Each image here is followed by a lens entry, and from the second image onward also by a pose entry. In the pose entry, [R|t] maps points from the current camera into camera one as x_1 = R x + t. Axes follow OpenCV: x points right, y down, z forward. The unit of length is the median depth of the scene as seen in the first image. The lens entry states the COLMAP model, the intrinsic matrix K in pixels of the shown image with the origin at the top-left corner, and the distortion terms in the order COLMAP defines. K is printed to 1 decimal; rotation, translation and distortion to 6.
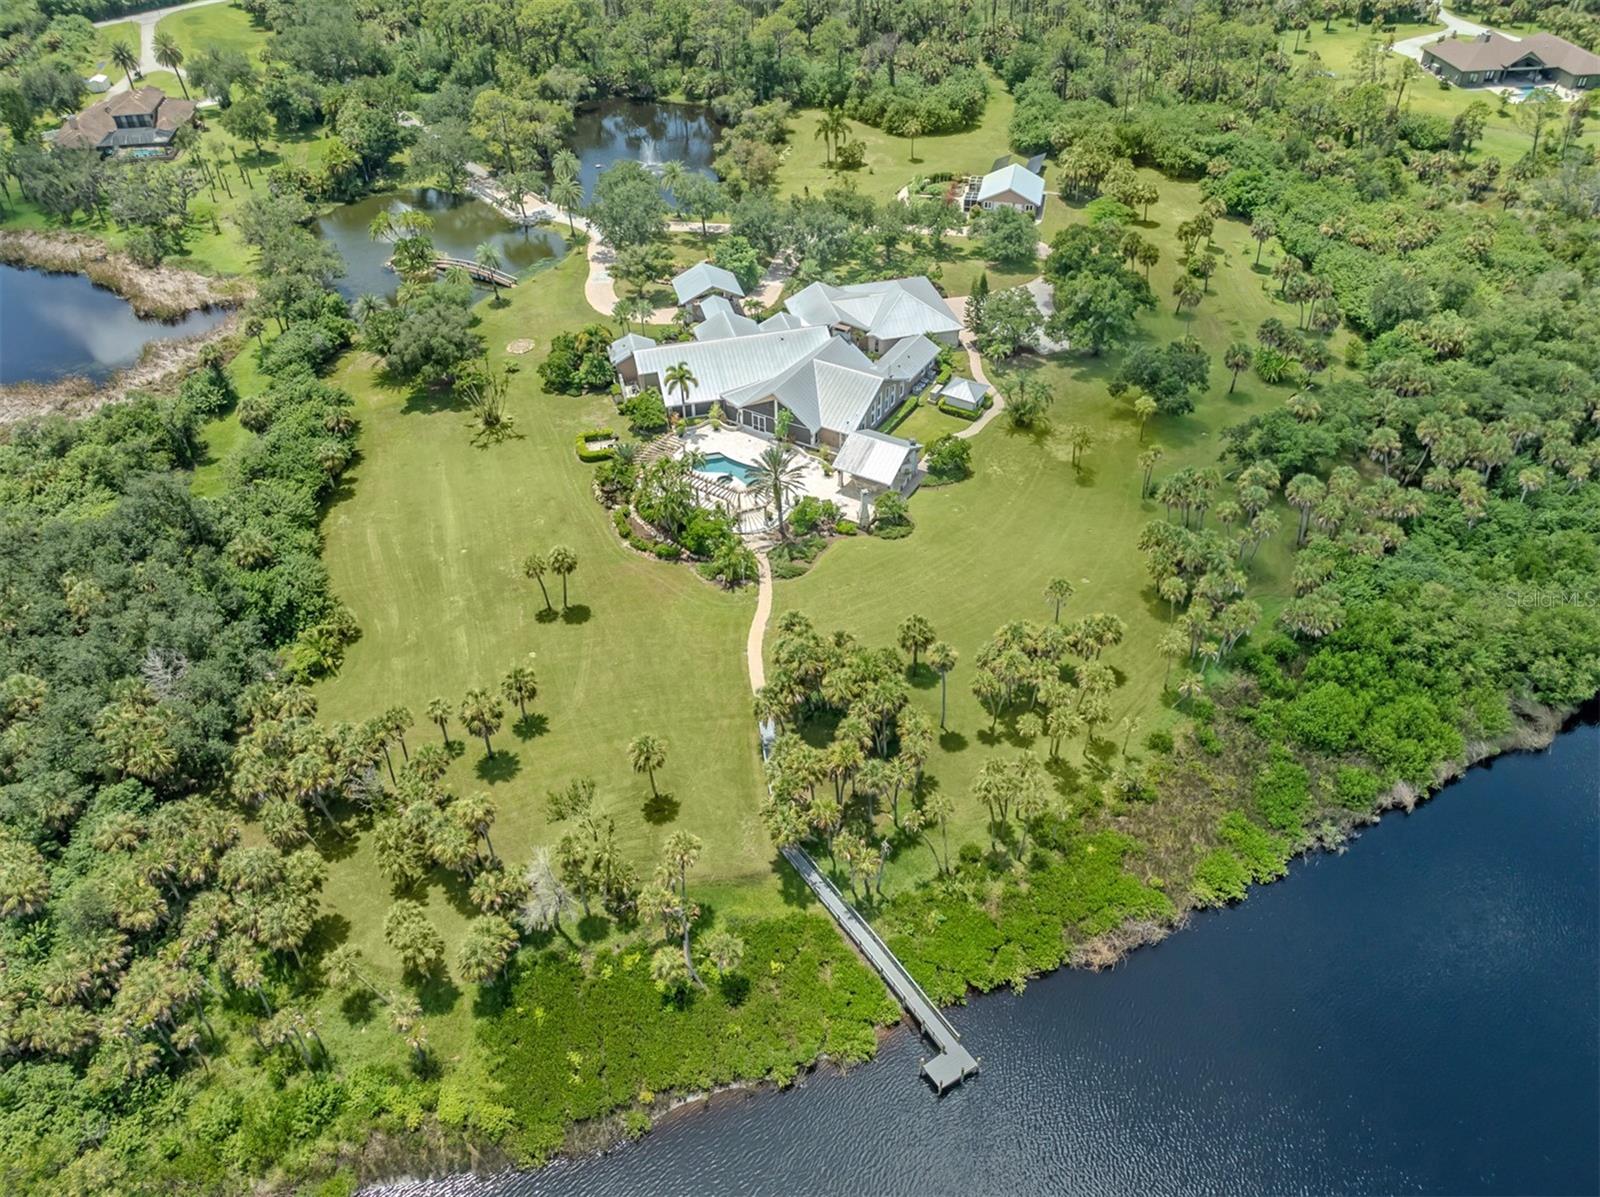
lens RADIAL K [[1228.1, 0, 800.0], [0, 1228.1, 598.5], [0, 0, 1]] dist [-0.025214, -0.002379]
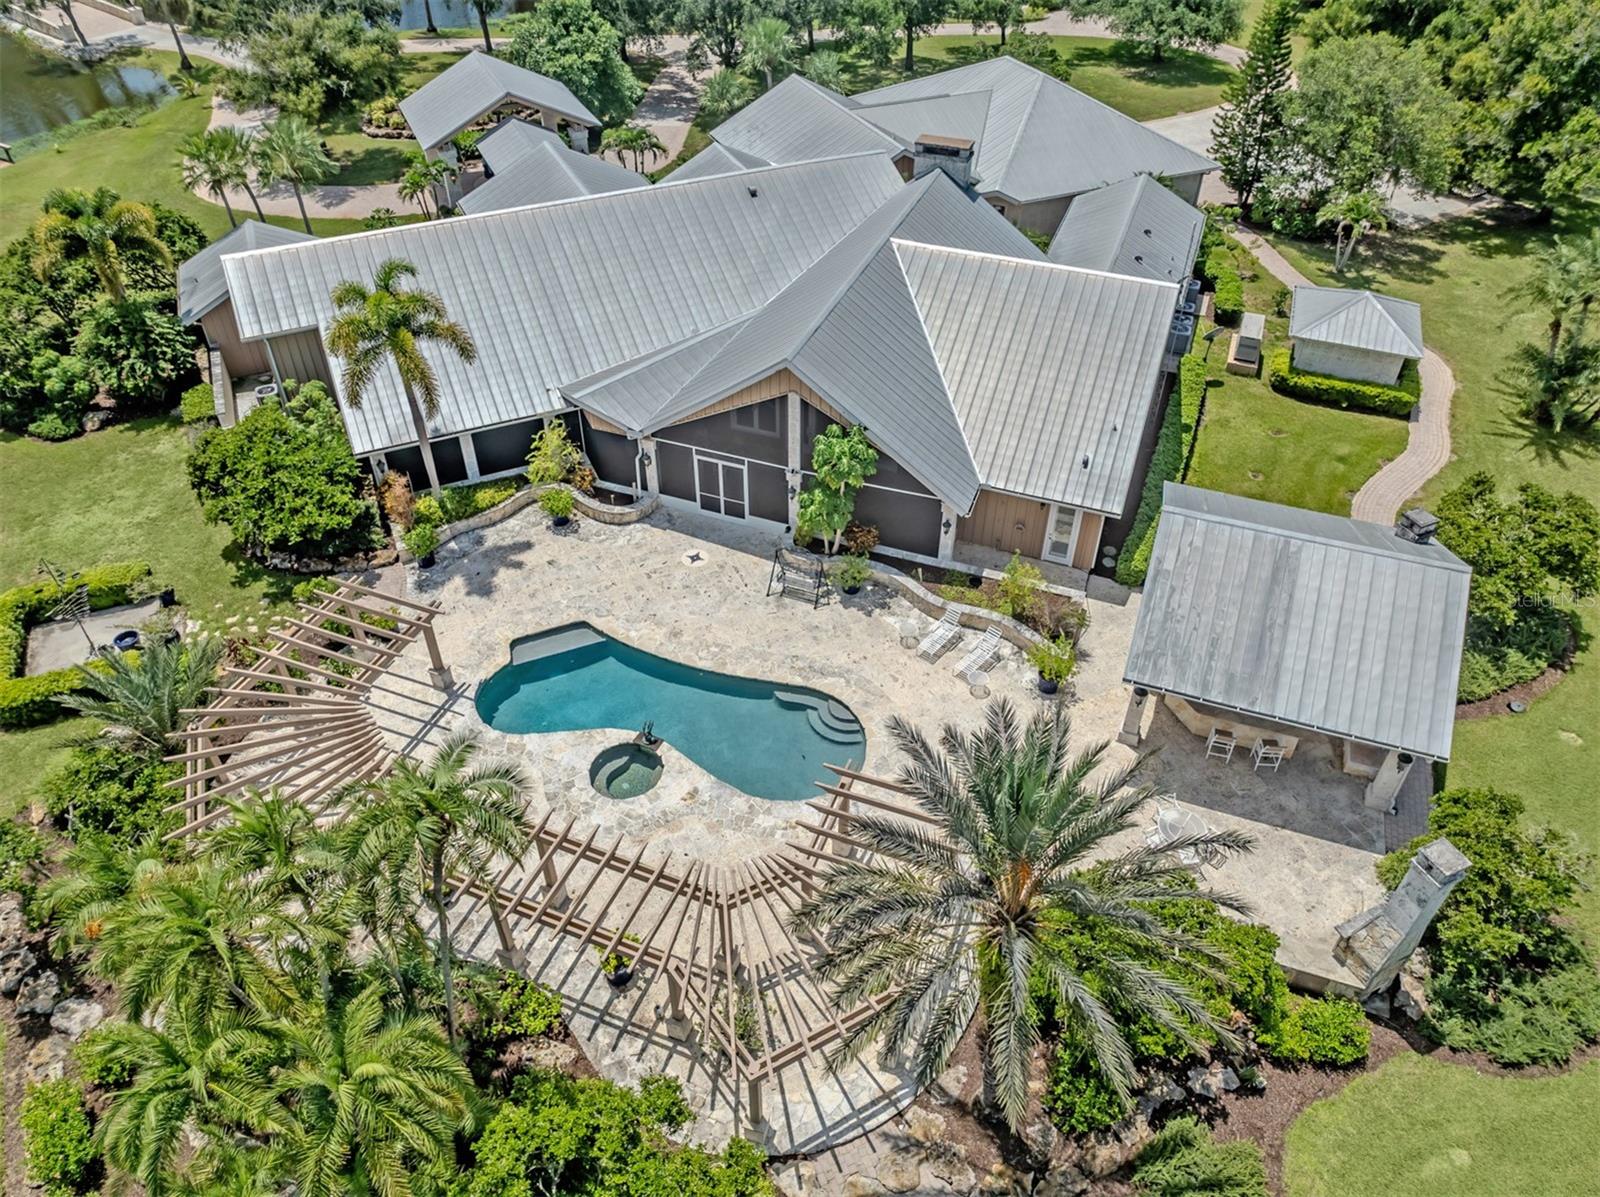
lens RADIAL K [[1228.1, 0, 800.0], [0, 1228.1, 598.5], [0, 0, 1]] dist [-0.025214, -0.002379]
pose [[0.988035, -0.094279, 0.122059, -0.051656], [0.094499, 0.995517, 0.004001, -0.118567], [-0.121889, 0.007582, 0.992515, 0.735503]]
